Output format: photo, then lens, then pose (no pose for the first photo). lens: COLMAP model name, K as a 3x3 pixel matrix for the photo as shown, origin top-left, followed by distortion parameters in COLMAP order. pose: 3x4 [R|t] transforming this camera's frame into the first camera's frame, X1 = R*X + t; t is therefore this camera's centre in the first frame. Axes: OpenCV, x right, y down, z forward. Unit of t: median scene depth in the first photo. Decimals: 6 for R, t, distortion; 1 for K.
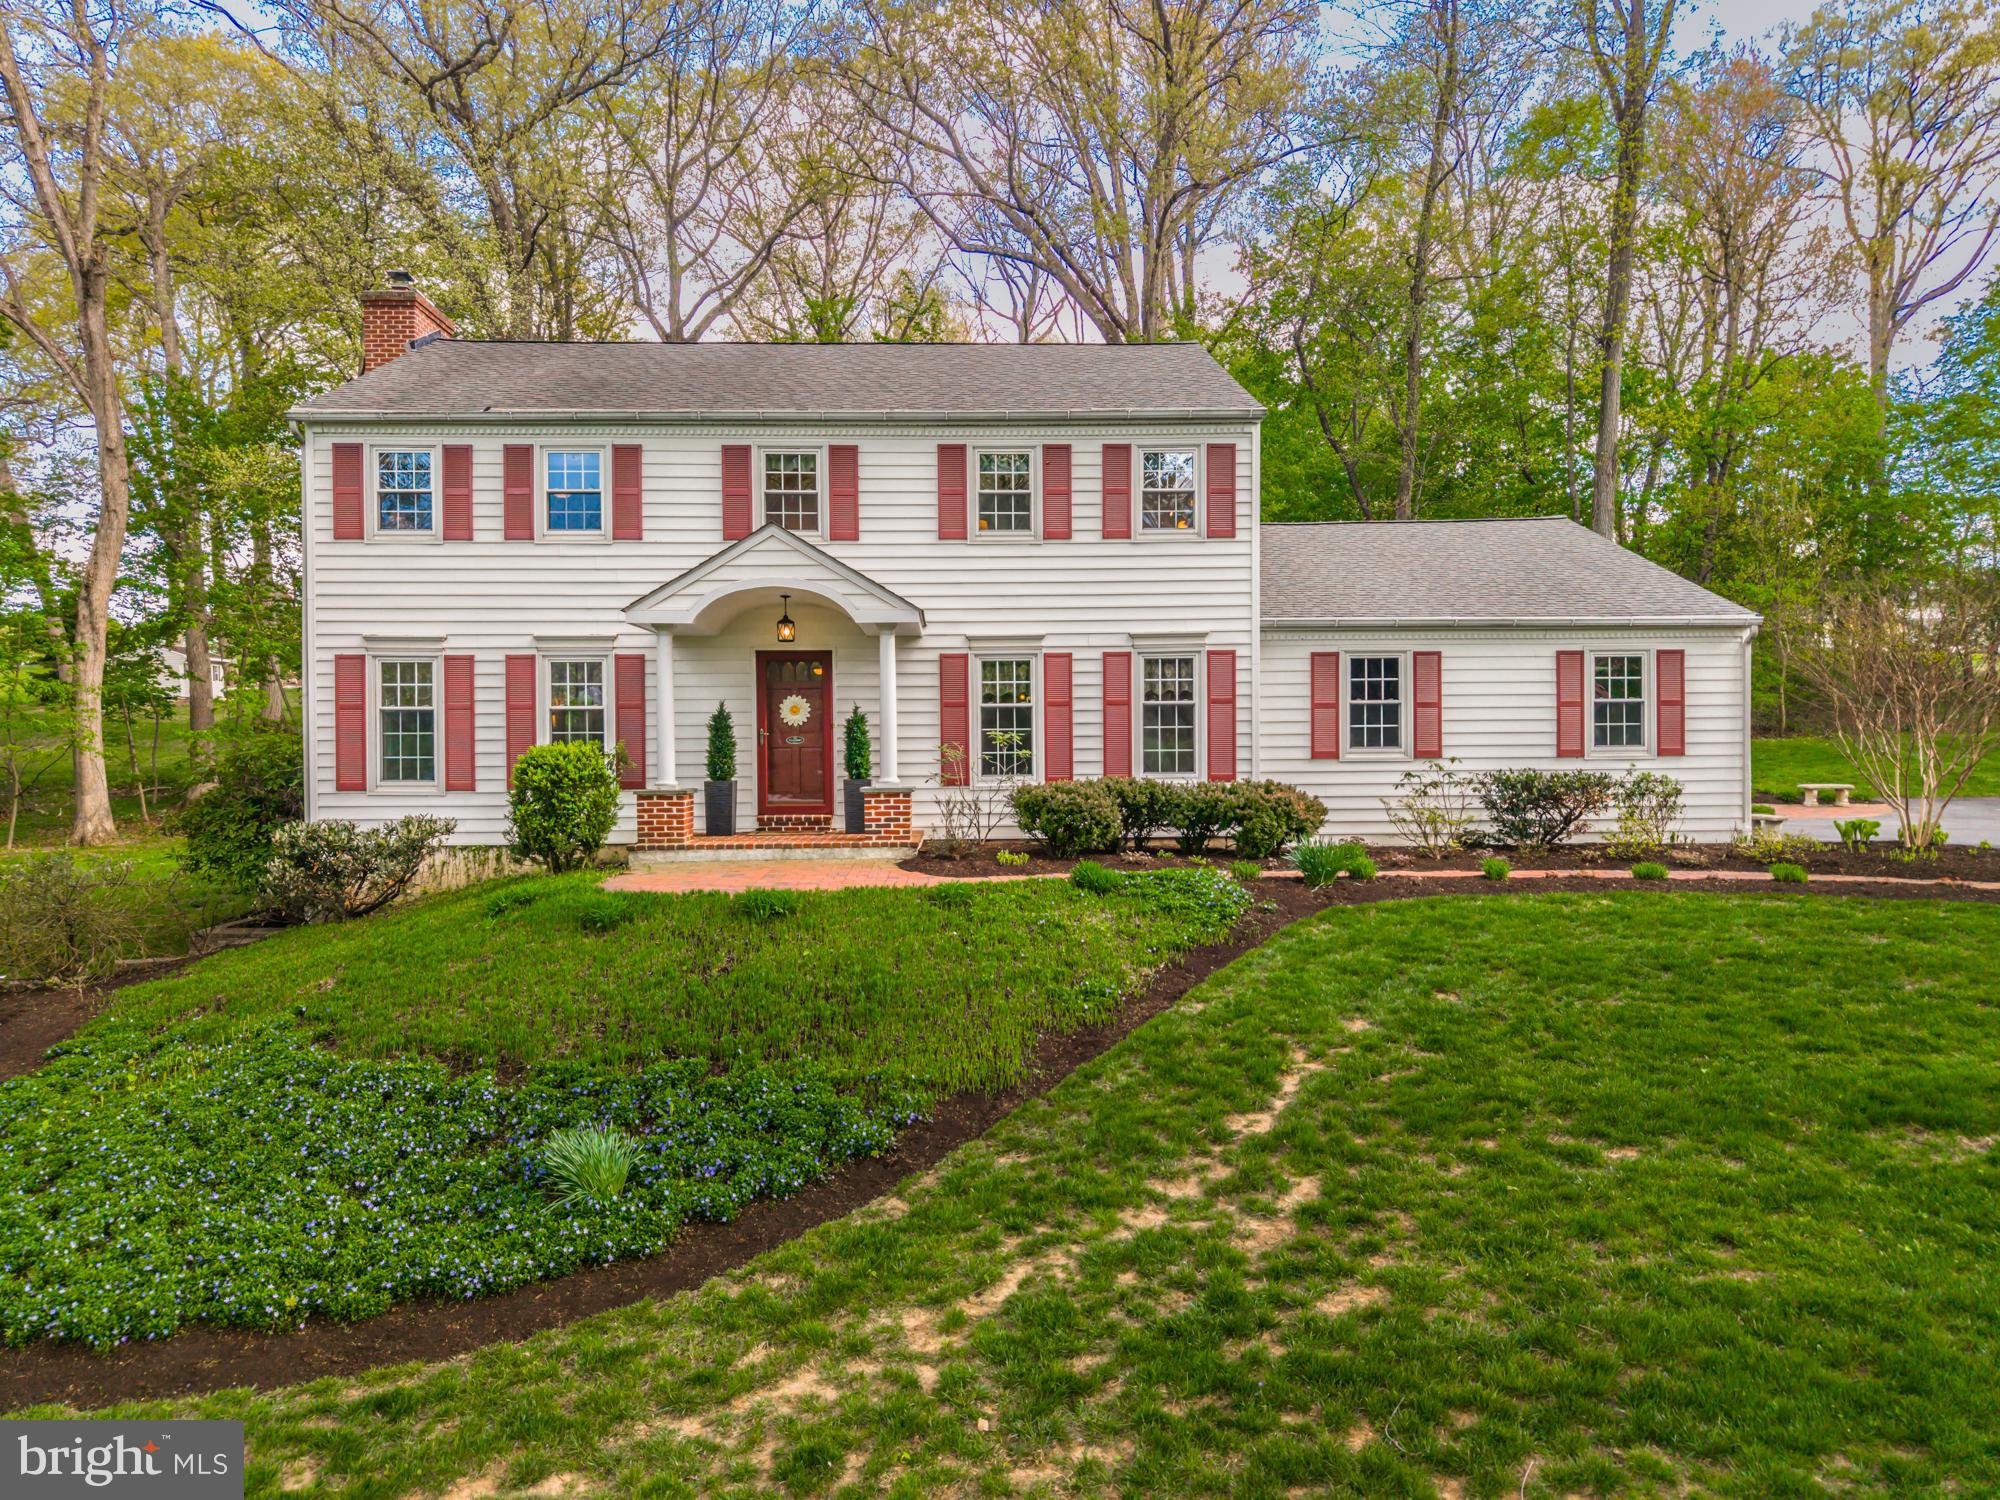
lens RADIAL K [[1429.3, 0, 1000.0], [0, 1429.3, 750.0], [0, 0, 1]] dist [0.001987, 0.002737]
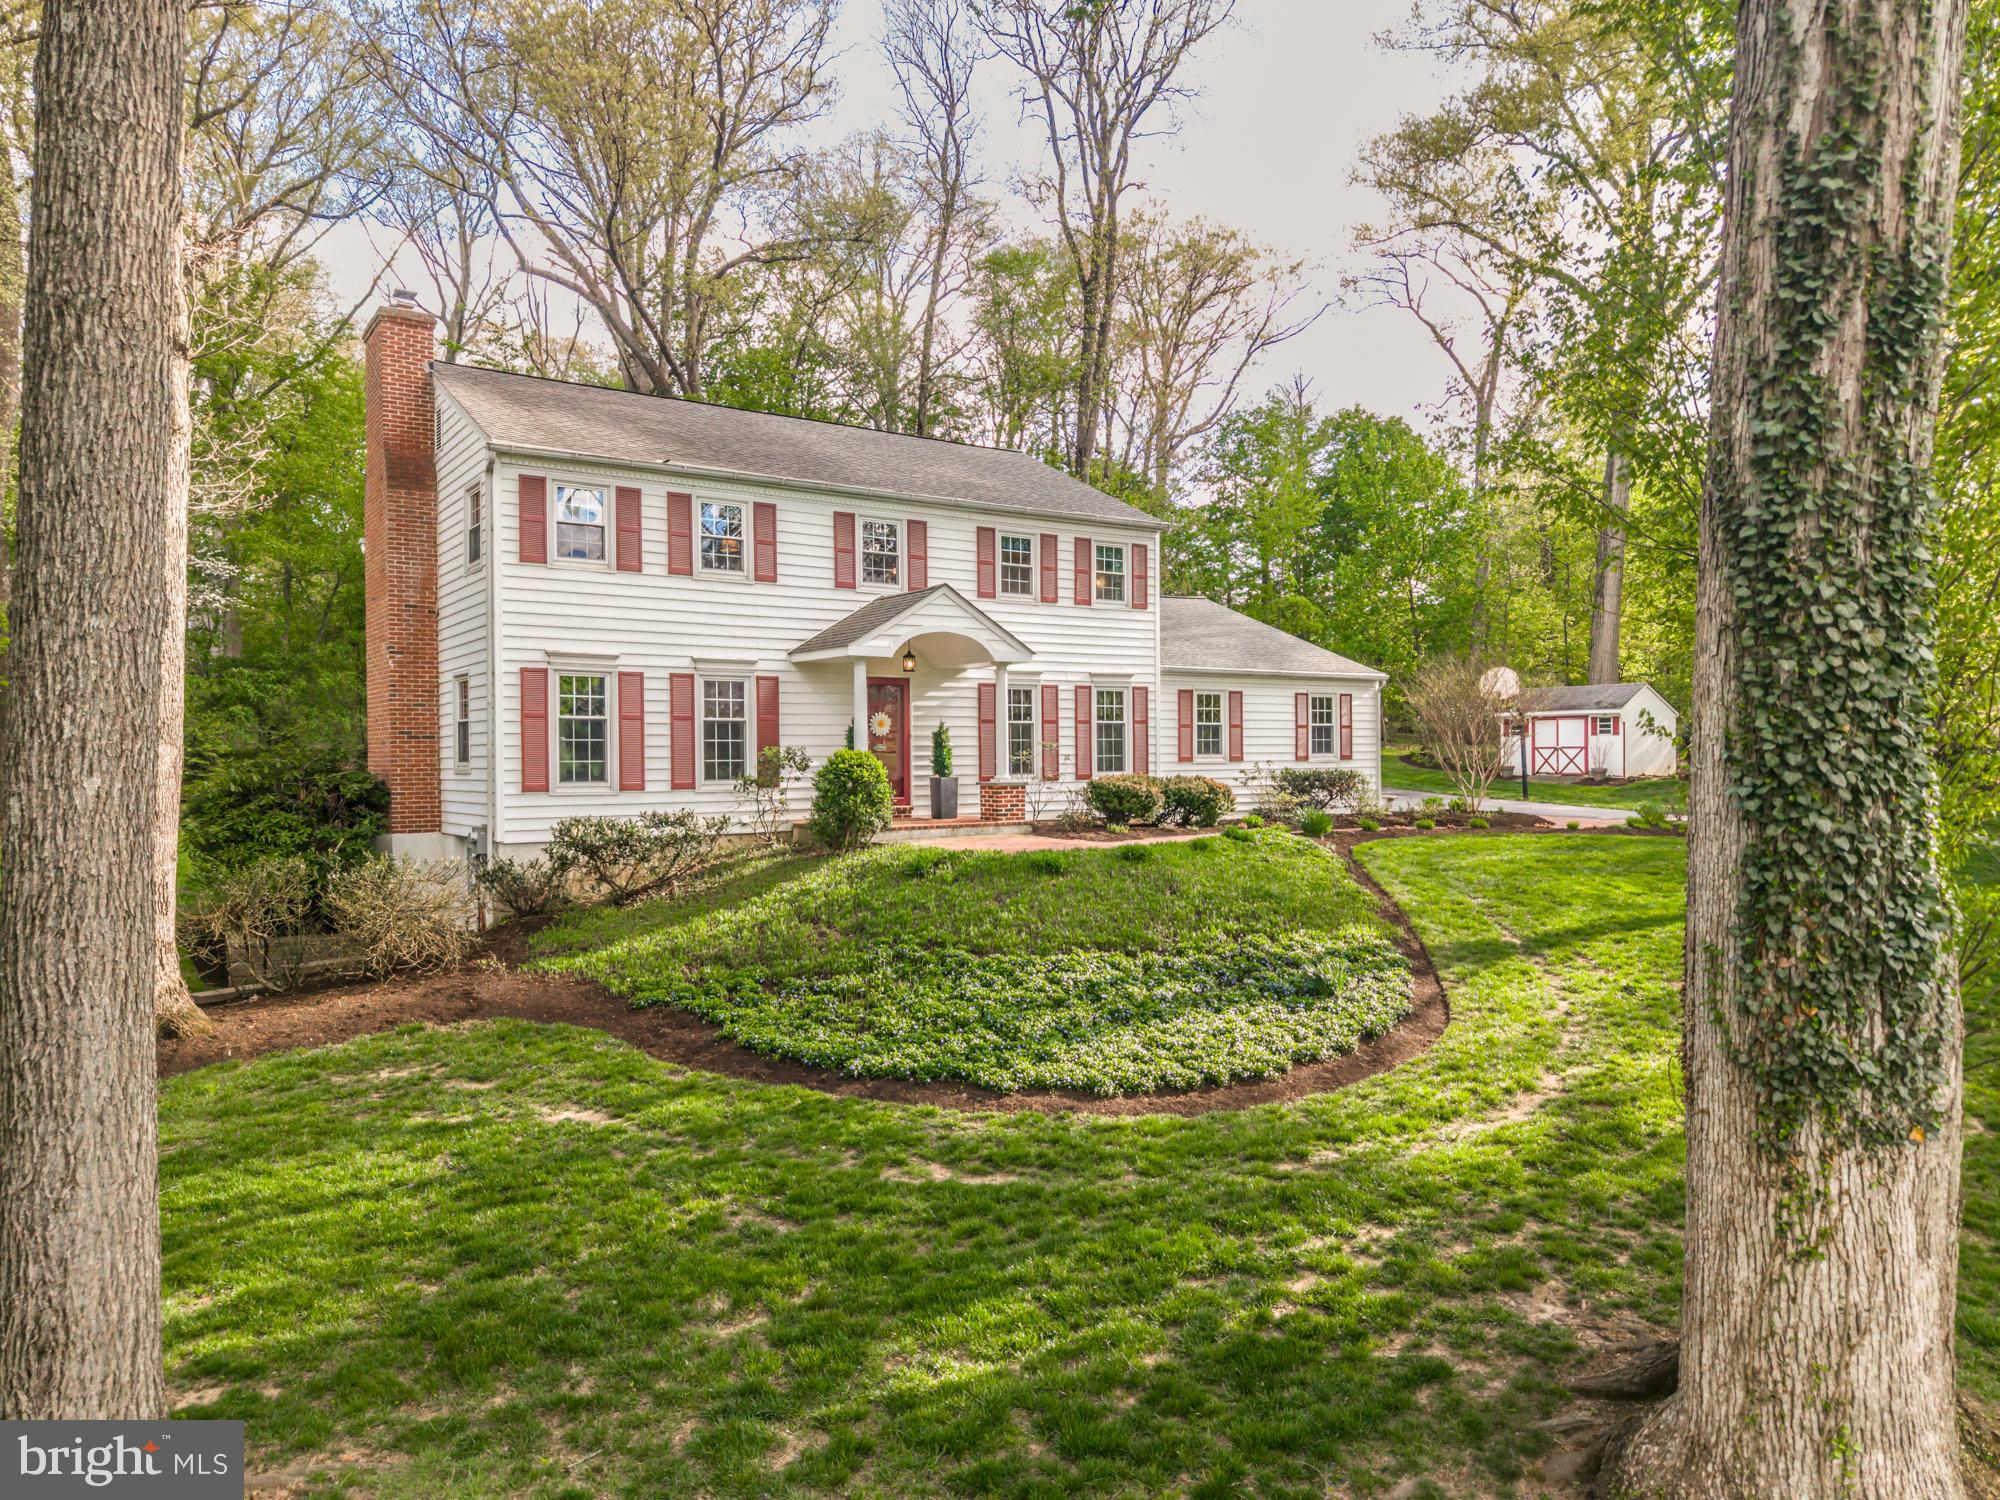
lens RADIAL K [[1302.4, 0, 1000.0], [0, 1302.4, 750.0], [0, 0, 1]] dist [-0.001667, -0.000341]
pose [[0.842774, 0.003473, 0.538257, -0.675667], [0.001368, 0.999962, -0.008593, 0.005522], [-0.538266, 0.007978, 0.842737, -0.033921]]
